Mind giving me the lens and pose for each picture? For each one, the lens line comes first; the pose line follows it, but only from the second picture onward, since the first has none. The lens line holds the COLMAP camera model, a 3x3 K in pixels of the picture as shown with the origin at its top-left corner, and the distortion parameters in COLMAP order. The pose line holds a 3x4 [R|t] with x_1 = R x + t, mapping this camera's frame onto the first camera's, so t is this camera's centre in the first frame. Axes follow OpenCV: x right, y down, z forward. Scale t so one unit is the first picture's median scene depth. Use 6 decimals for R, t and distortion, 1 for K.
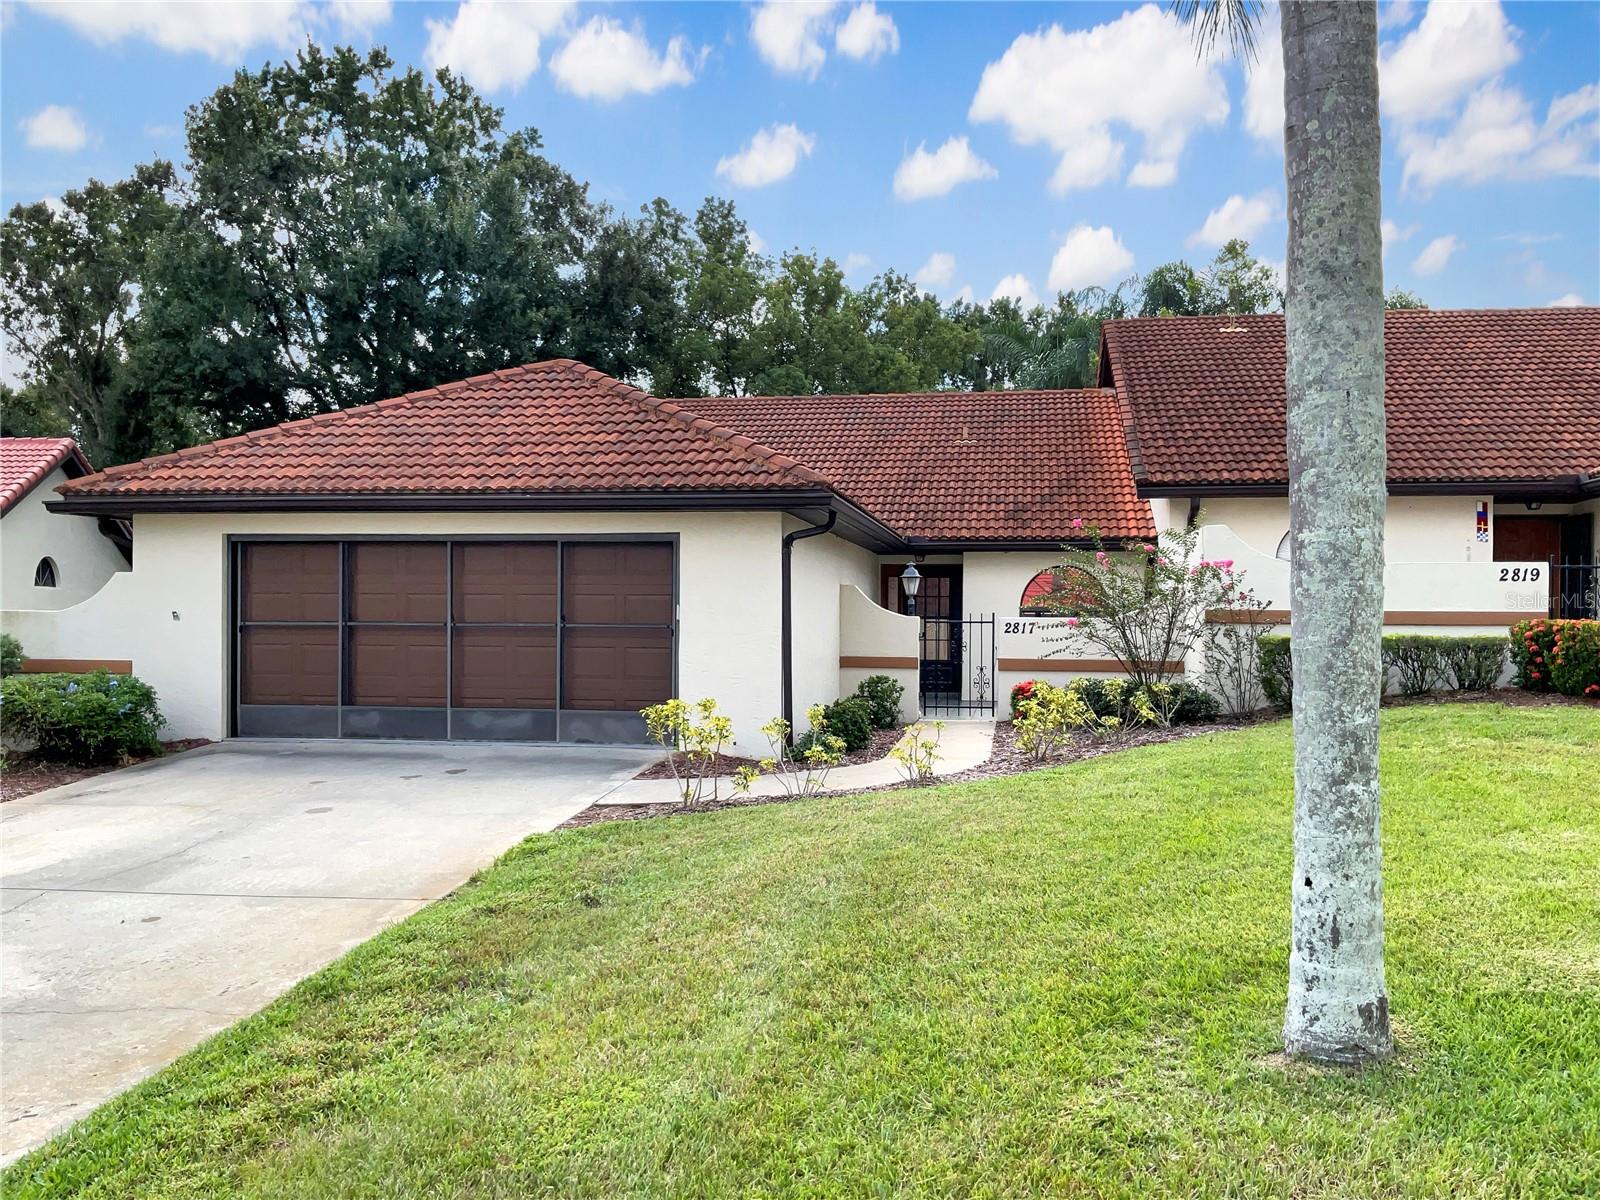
lens RADIAL K [[1352.4, 0, 800.0], [0, 1352.4, 600.0], [0, 0, 1]] dist [0.088988, -0.157140]
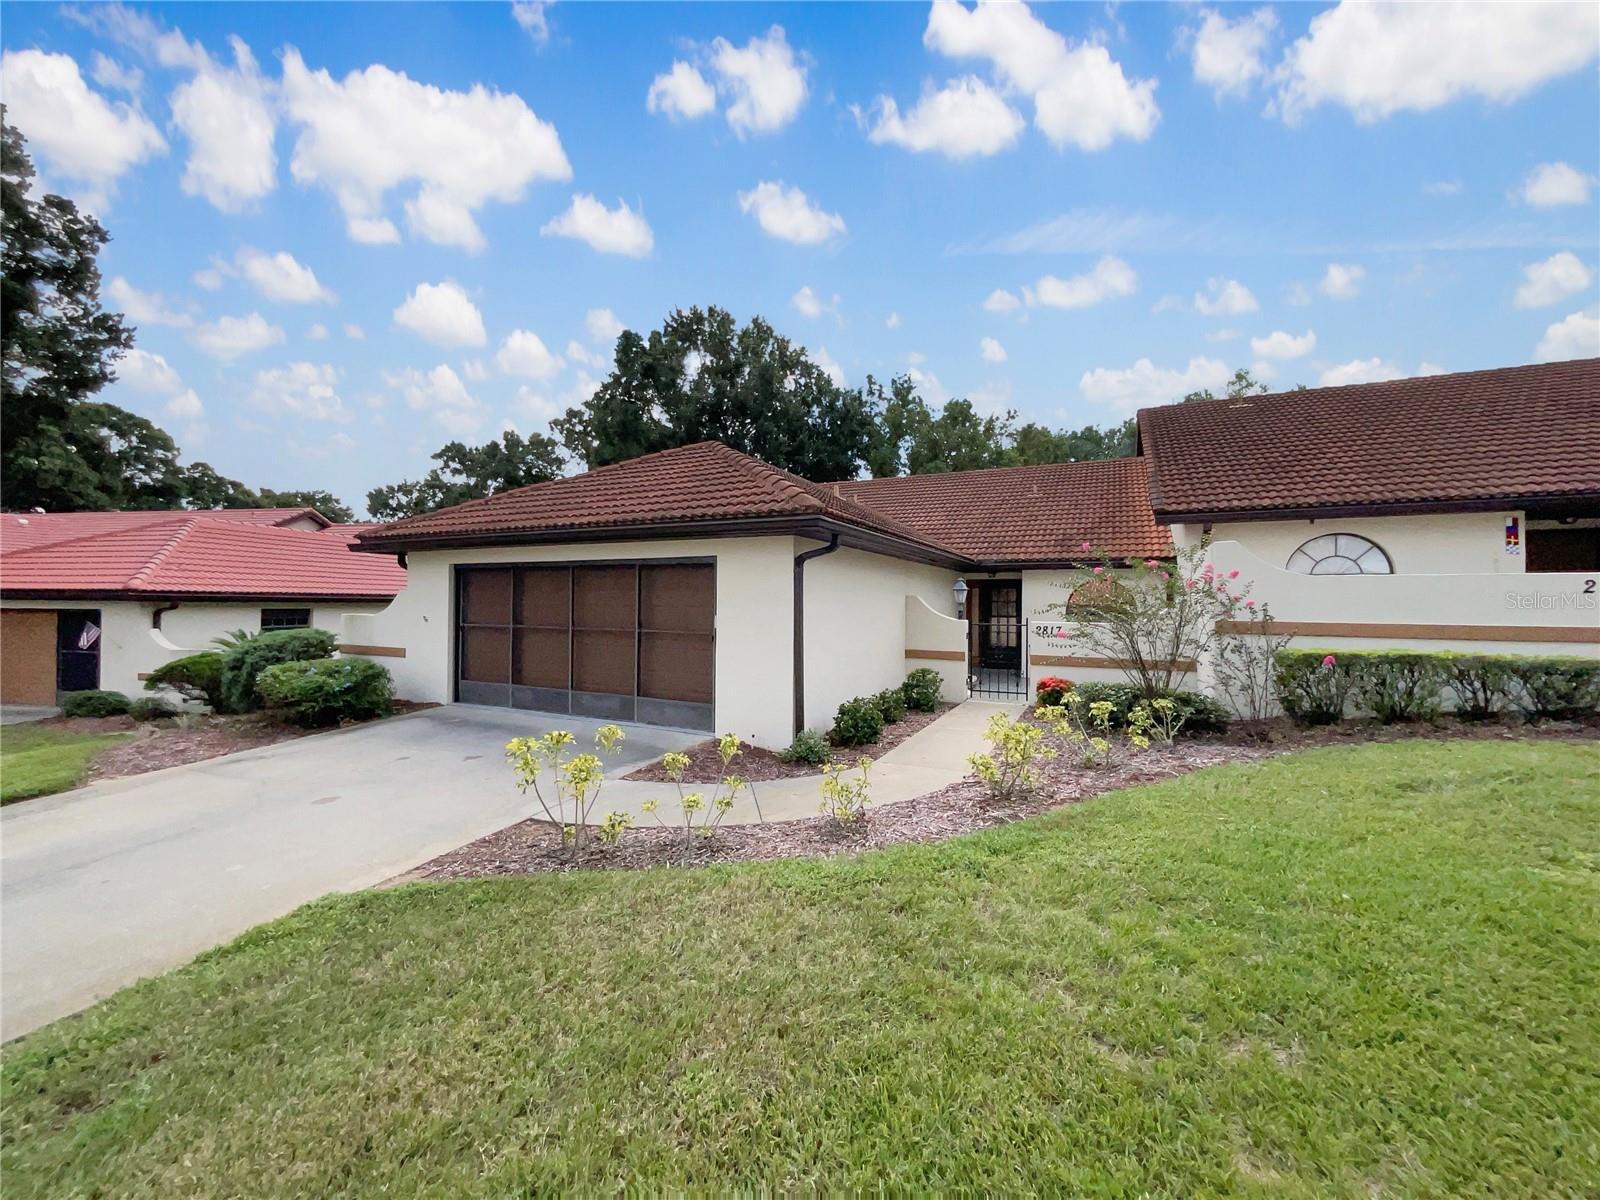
lens RADIAL K [[639.0, 0, 808.3], [0, 639.0, 576.4], [0, 0, 1]] dist [0.003200, 0.000608]
pose [[0.957138, -0.009748, -0.289467, 0.120670], [0.000666, 0.999505, -0.031456, -0.010261], [0.289630, 0.029915, 0.956671, 0.372938]]
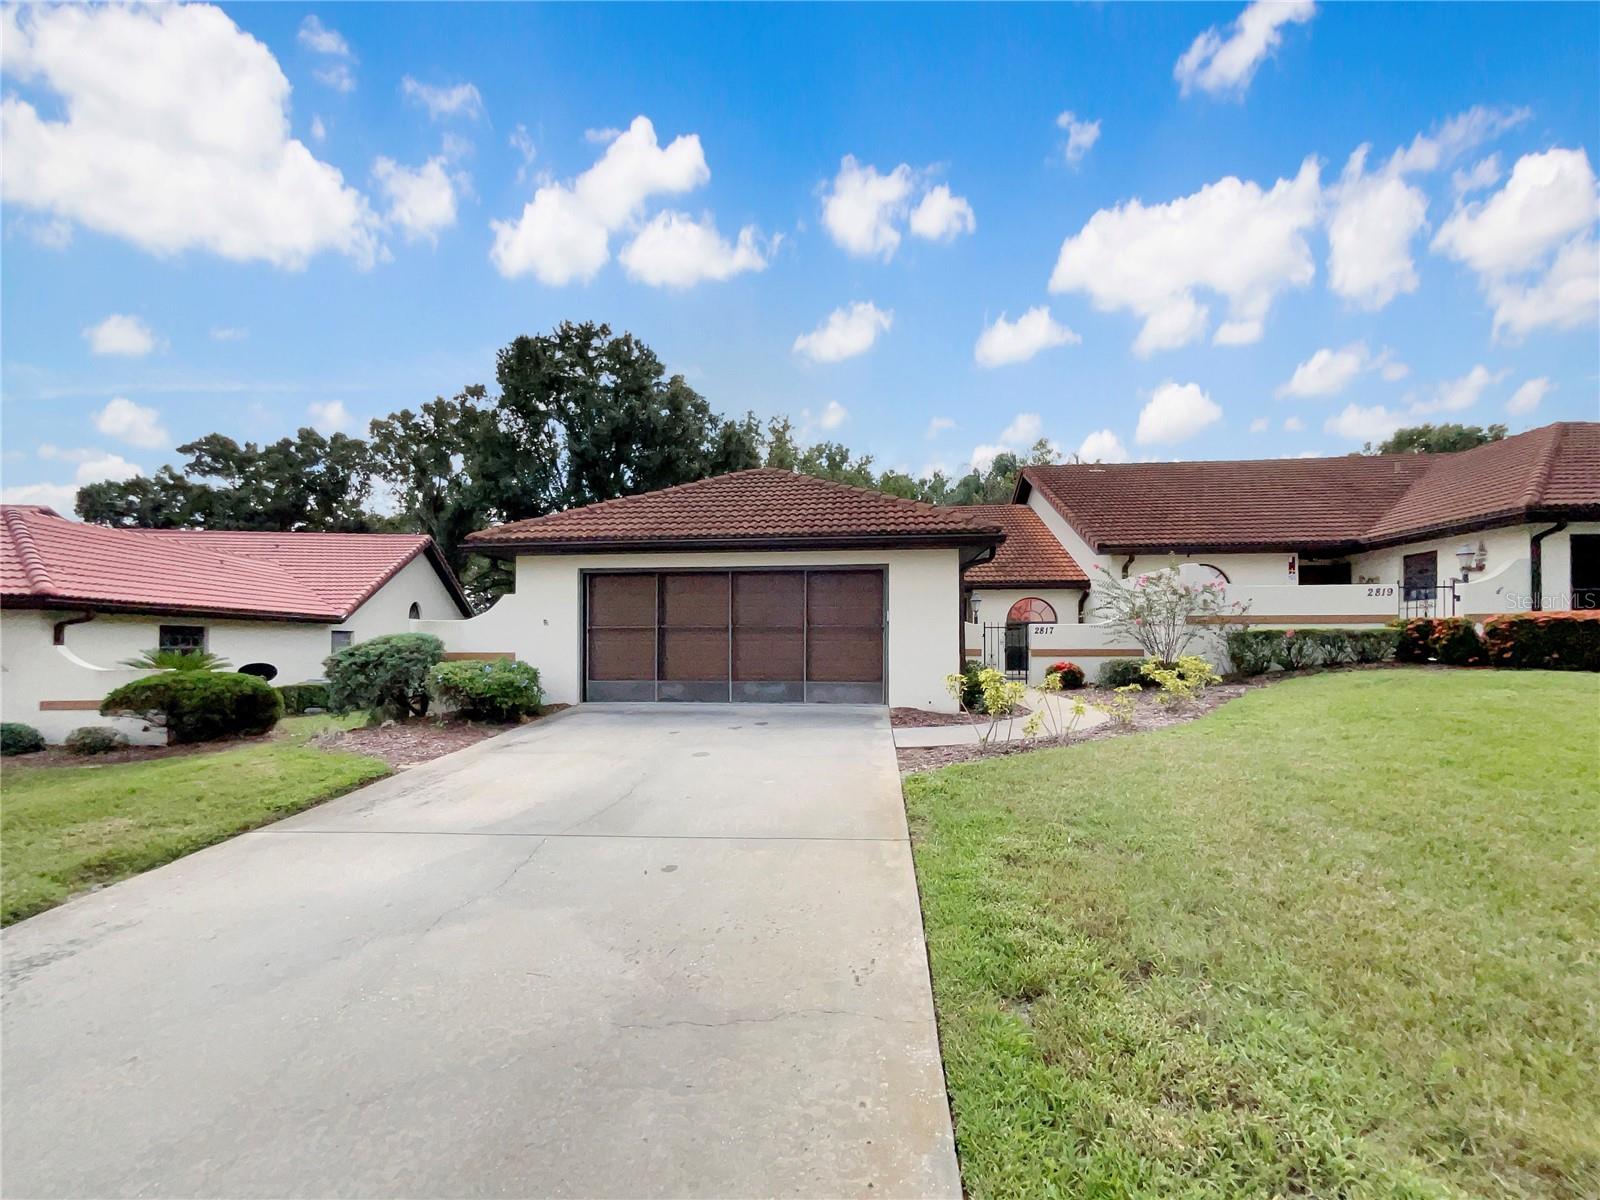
lens RADIAL K [[661.2, 0, 802.3], [0, 661.2, 611.4], [0, 0, 1]] dist [-0.001346, -0.000009]
pose [[0.998025, -0.006112, 0.062514, -0.180633], [0.008183, 0.999425, -0.032919, 0.021315], [-0.062276, 0.033365, 0.997501, 0.208759]]
